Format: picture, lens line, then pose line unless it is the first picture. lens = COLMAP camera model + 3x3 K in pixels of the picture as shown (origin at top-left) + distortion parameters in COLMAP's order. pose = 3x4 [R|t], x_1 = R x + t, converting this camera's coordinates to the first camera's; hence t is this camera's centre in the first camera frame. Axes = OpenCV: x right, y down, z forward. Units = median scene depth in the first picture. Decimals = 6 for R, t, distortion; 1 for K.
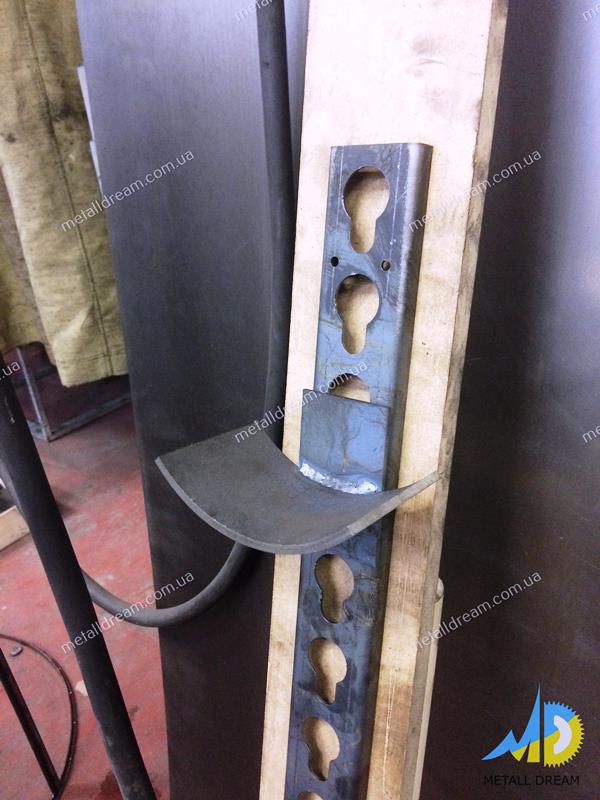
lens RADIAL K [[679.4, 0, 309.3], [0, 679.4, 405.9], [0, 0, 1]] dist [0.101781, -0.179026]
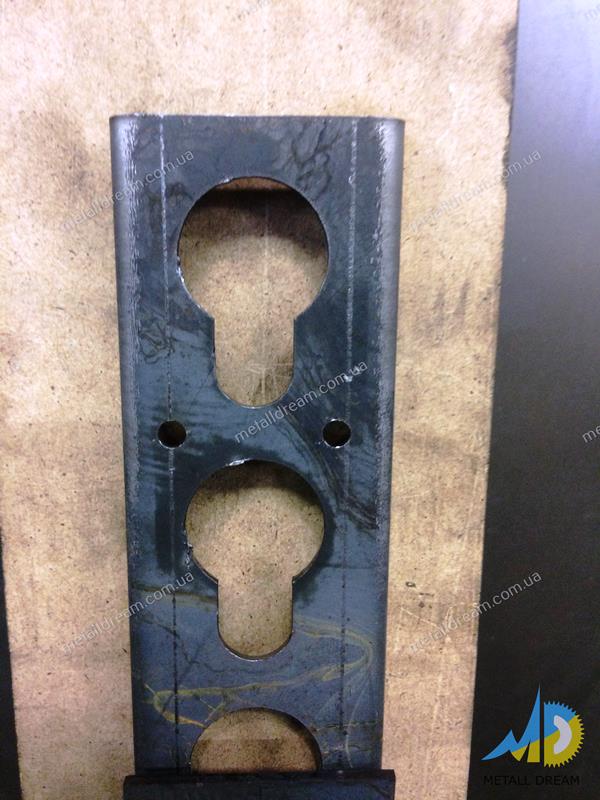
lens RADIAL K [[692.7, 0, 300.0], [0, 692.7, 400.0], [0, 0, 1]] dist [0.090719, -0.179717]
pose [[0.773928, -0.177089, 0.608008, -0.133938], [0.184537, 0.981503, 0.050979, -0.242025], [-0.605789, 0.072746, 0.792292, 0.685699]]
